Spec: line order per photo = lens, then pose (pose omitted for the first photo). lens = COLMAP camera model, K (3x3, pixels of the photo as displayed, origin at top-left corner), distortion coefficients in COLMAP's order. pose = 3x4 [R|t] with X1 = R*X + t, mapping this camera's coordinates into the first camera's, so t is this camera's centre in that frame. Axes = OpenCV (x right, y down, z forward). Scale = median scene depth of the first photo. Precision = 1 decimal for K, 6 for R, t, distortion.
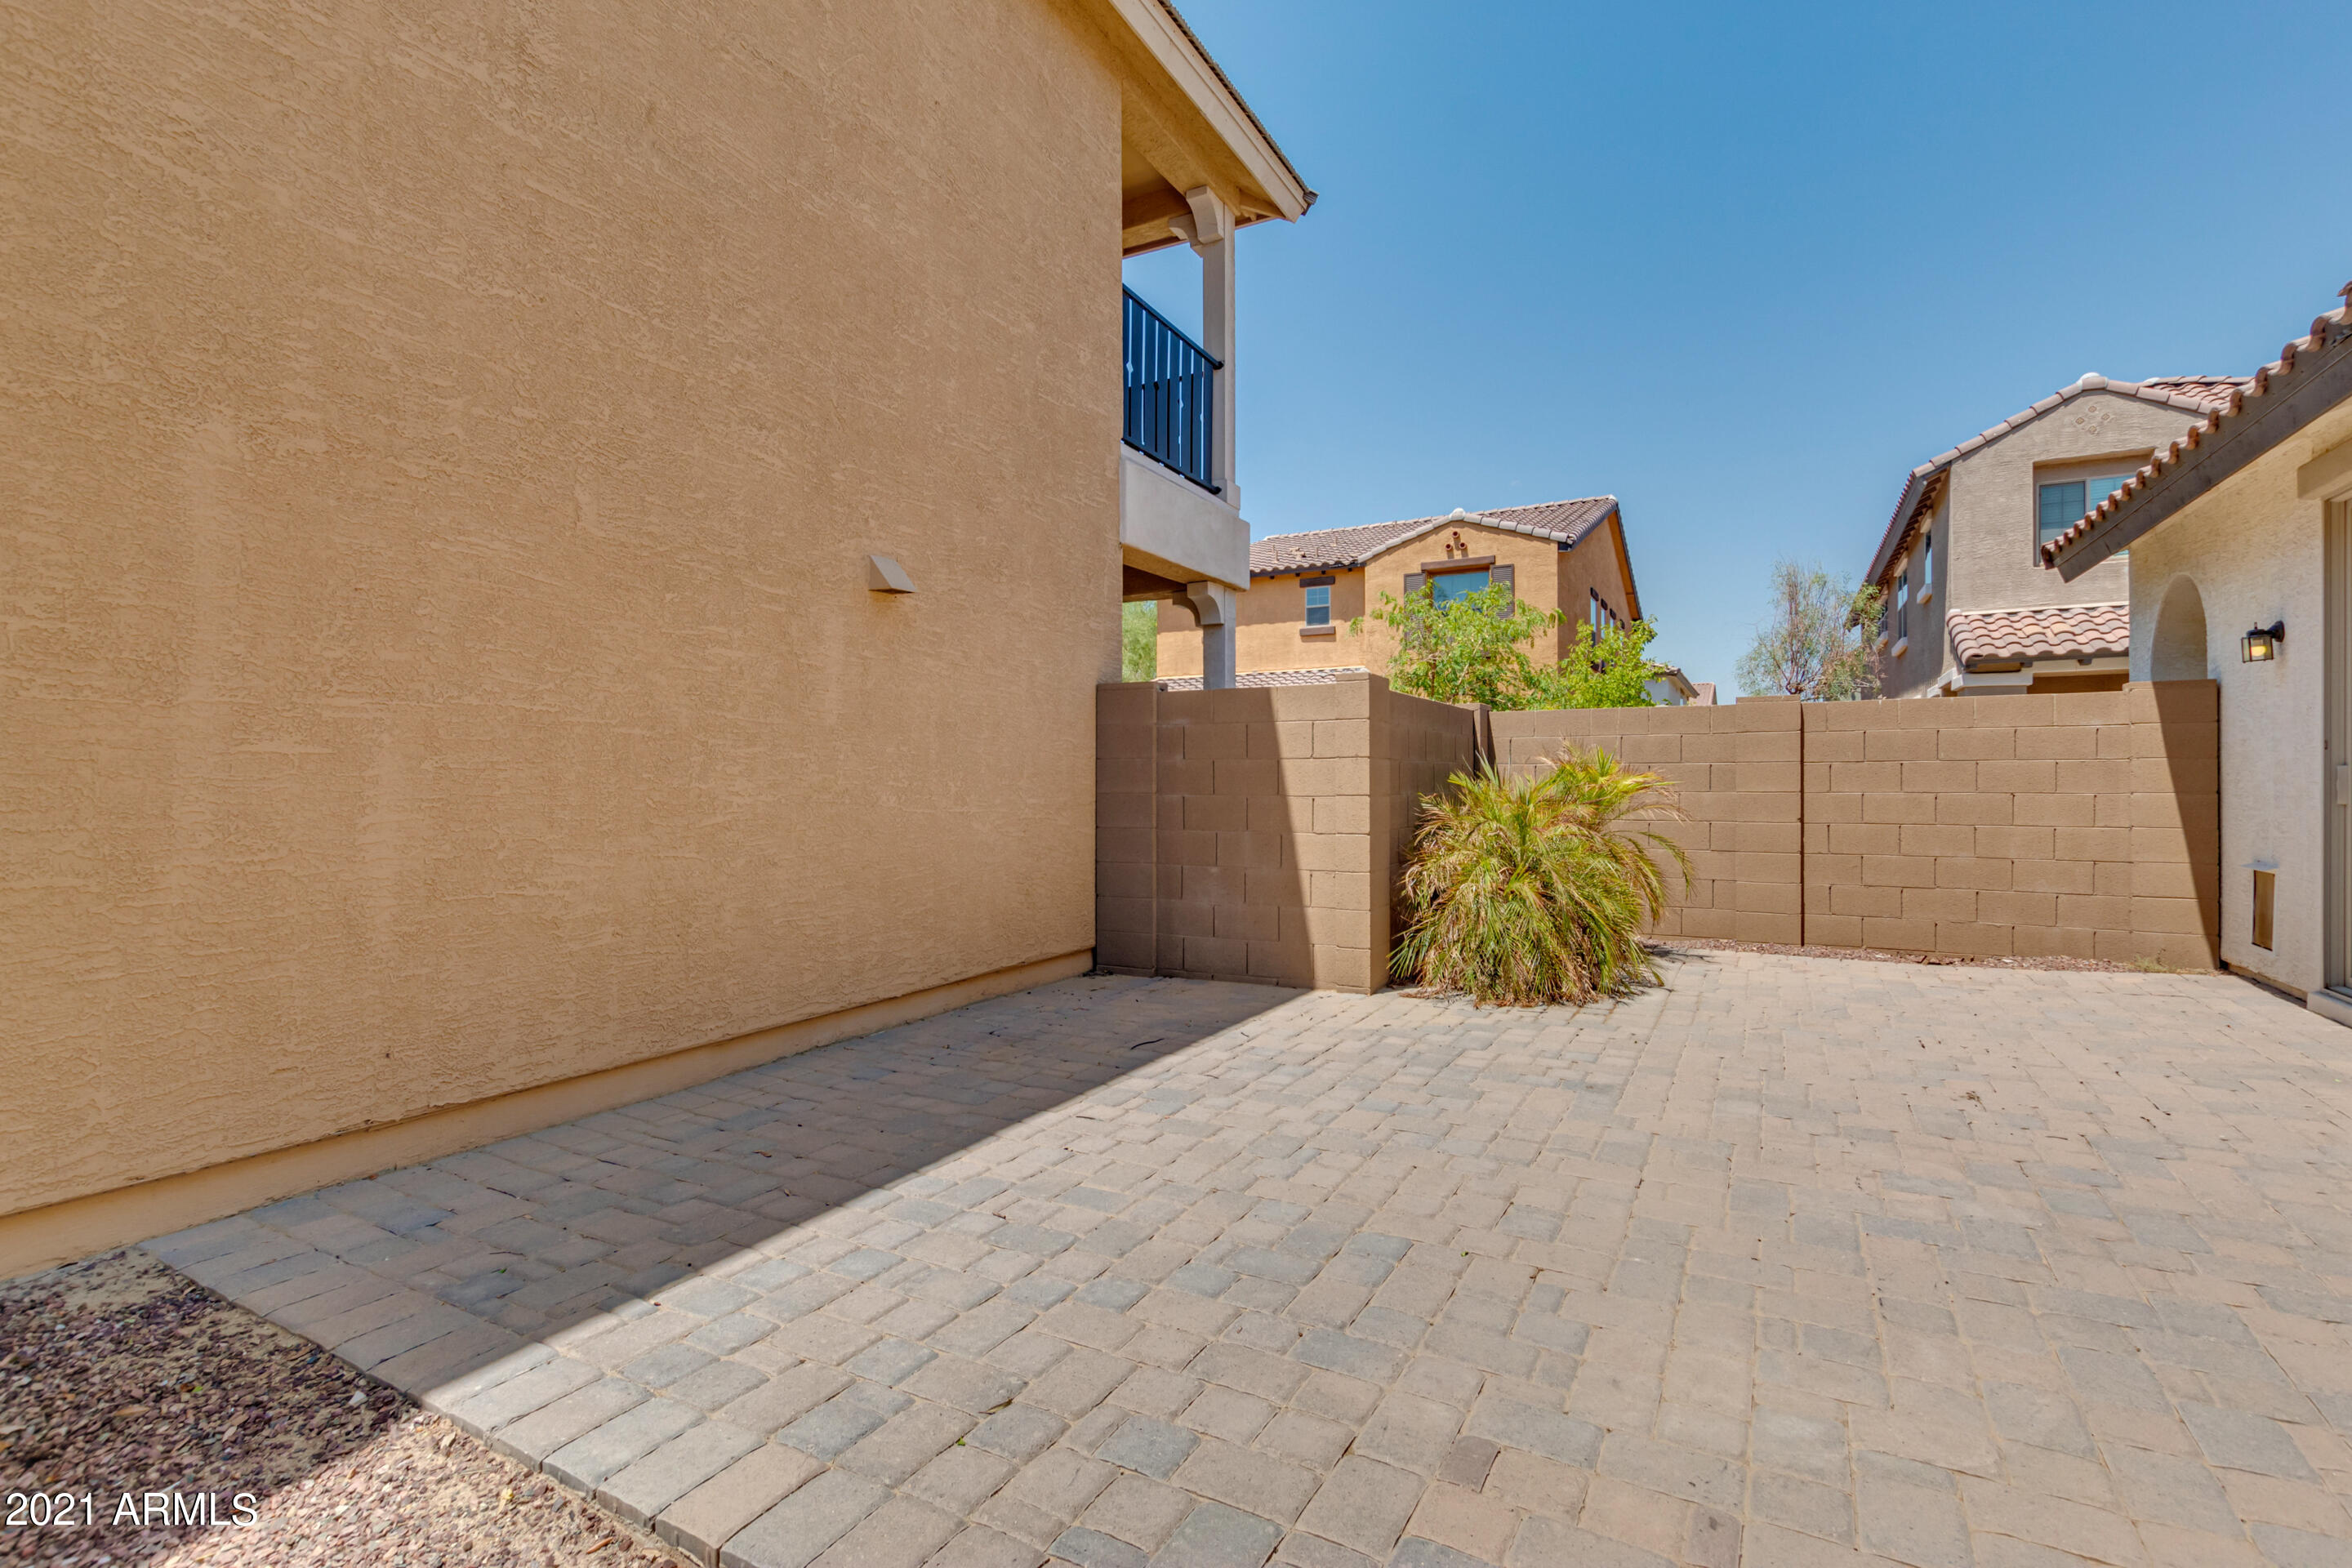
lens RADIAL K [[1091.0, 0, 1191.4], [0, 1091.0, 786.8], [0, 0, 1]] dist [0.002132, 0.000084]
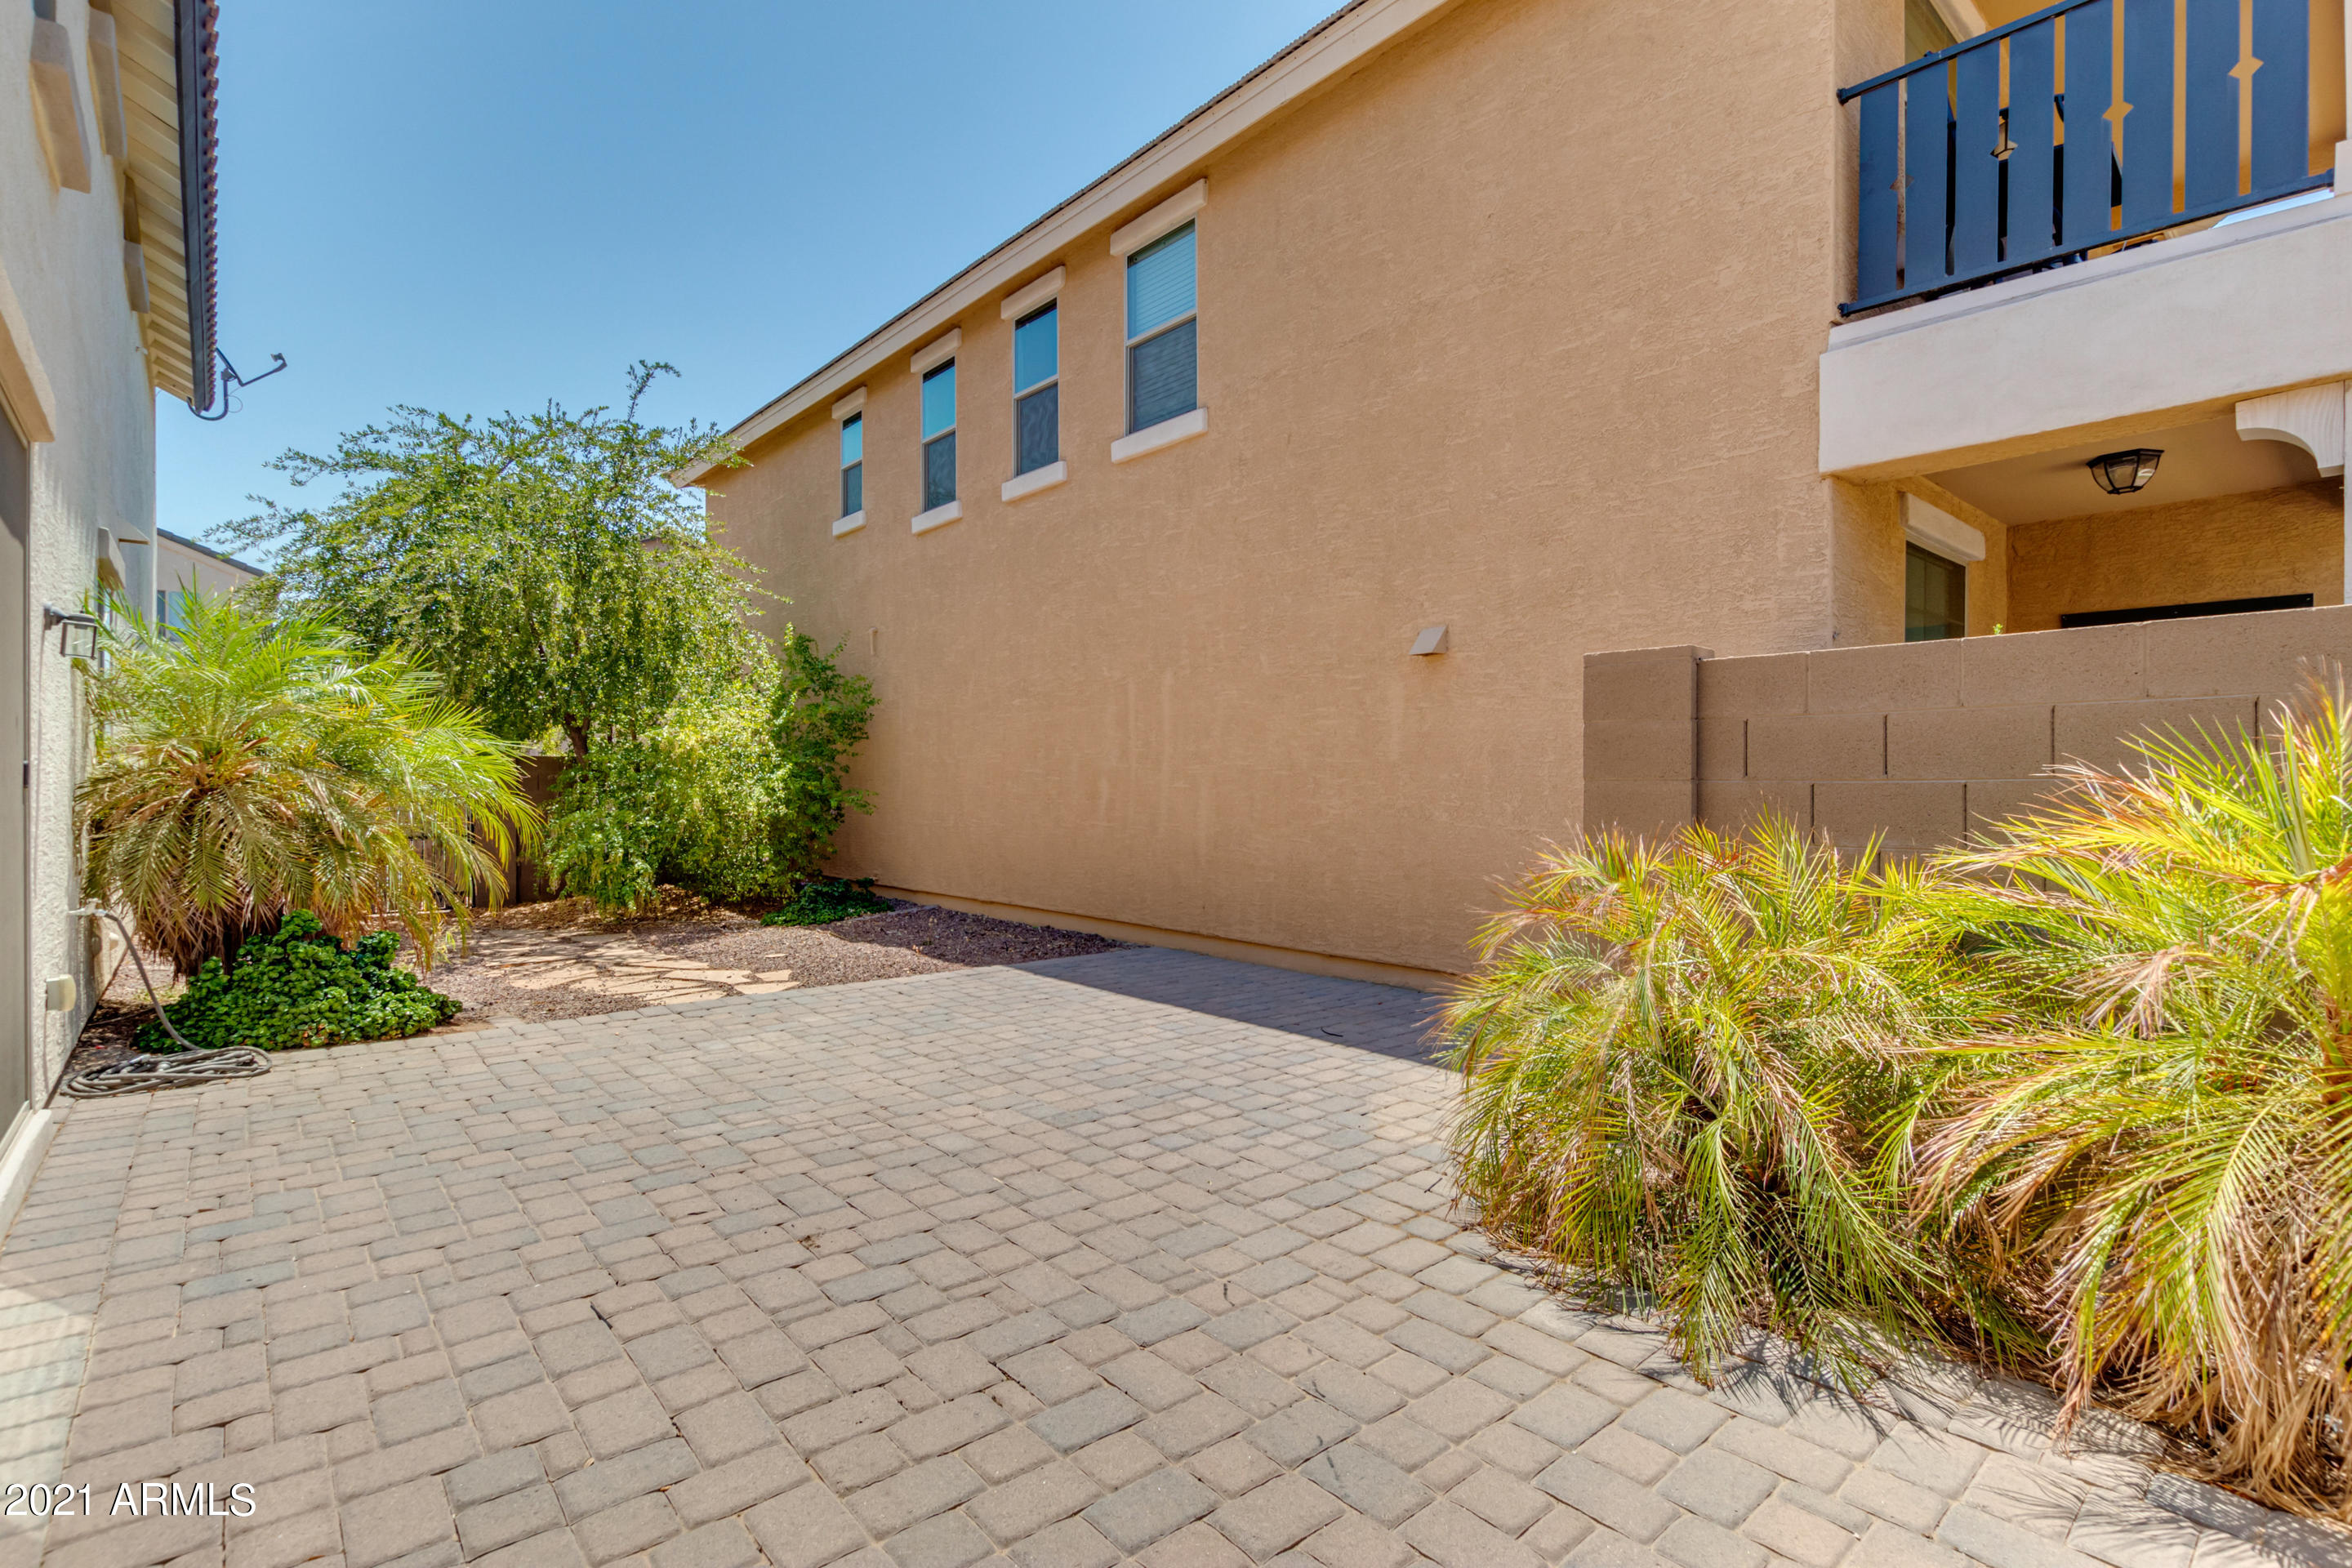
lens RADIAL K [[1091.0, 0, 1191.4], [0, 1091.0, 786.8], [0, 0, 1]] dist [0.002132, 0.000084]
pose [[-0.352594, 0.006301, -0.935755, 0.788803], [-0.001563, 0.999972, 0.007323, -0.023780], [0.935775, 0.004045, -0.352574, 0.910262]]
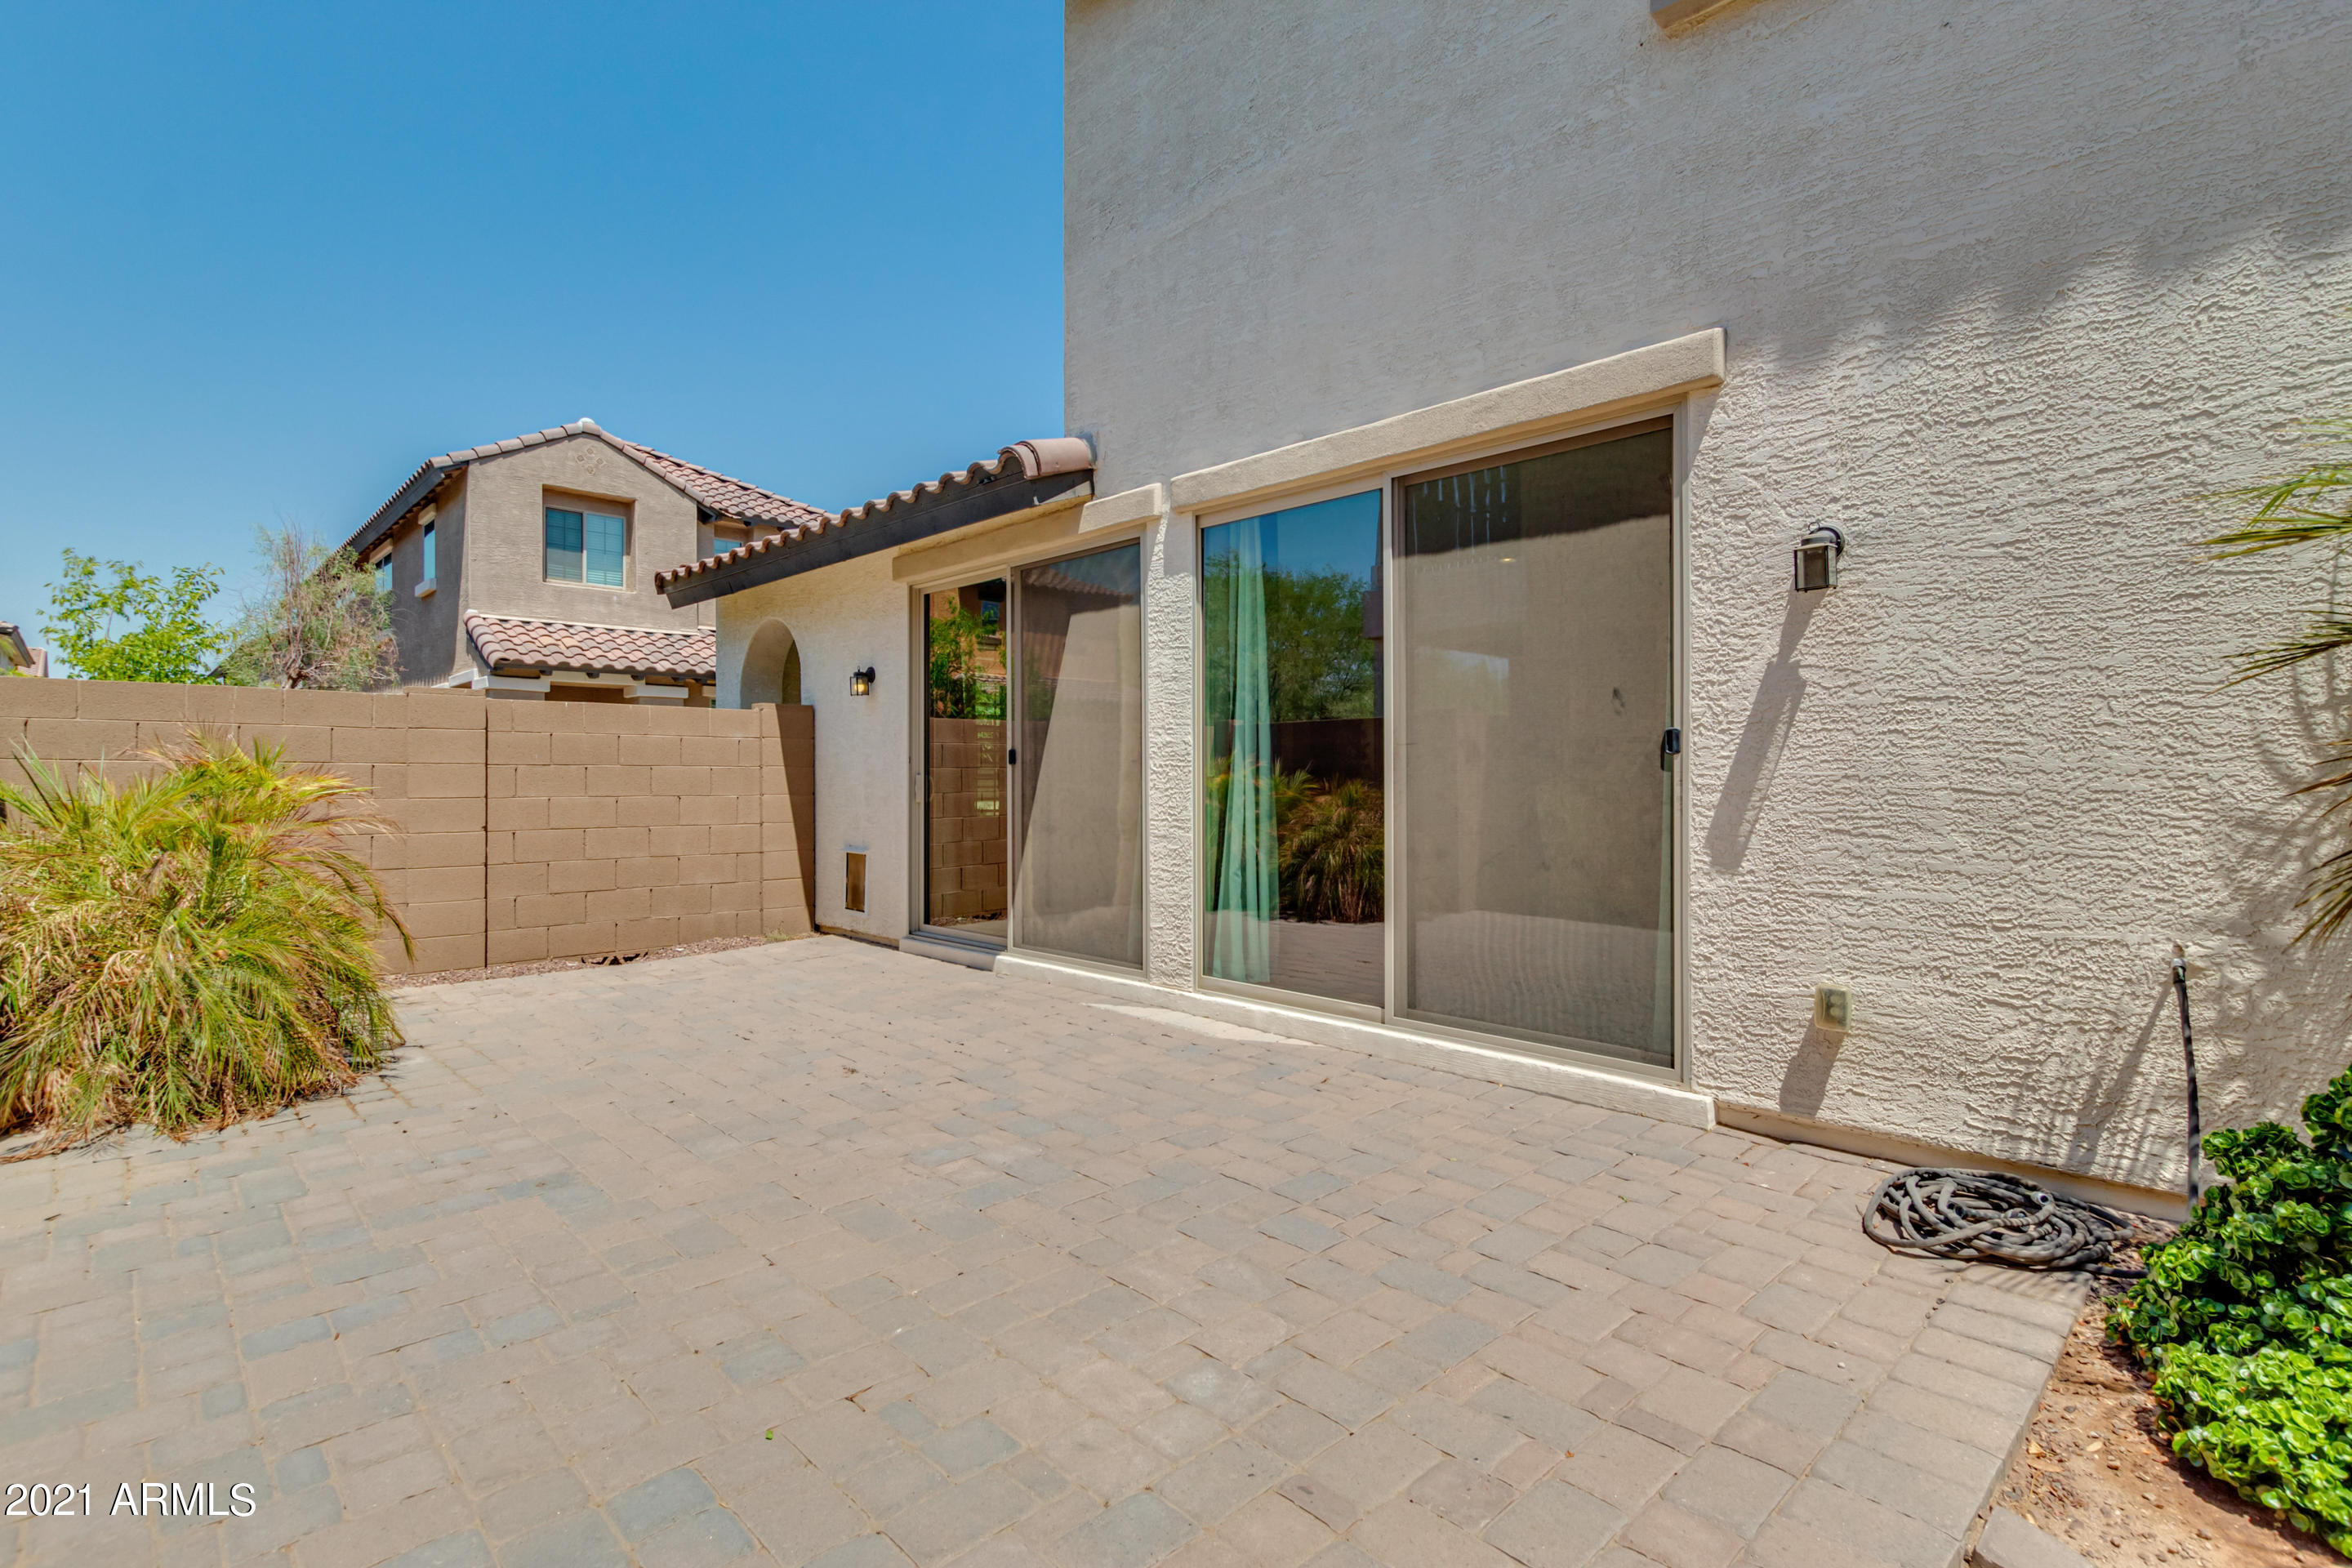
lens RADIAL K [[1085.5, 0, 1189.5], [0, 1085.5, 774.5], [0, 0, 1]] dist [0.003239, -0.000274]
pose [[0.294602, 0.006530, 0.955598, -0.152277], [0.002165, 0.999970, -0.007501, -0.006972], [-0.955617, 0.004279, 0.294579, 0.203727]]
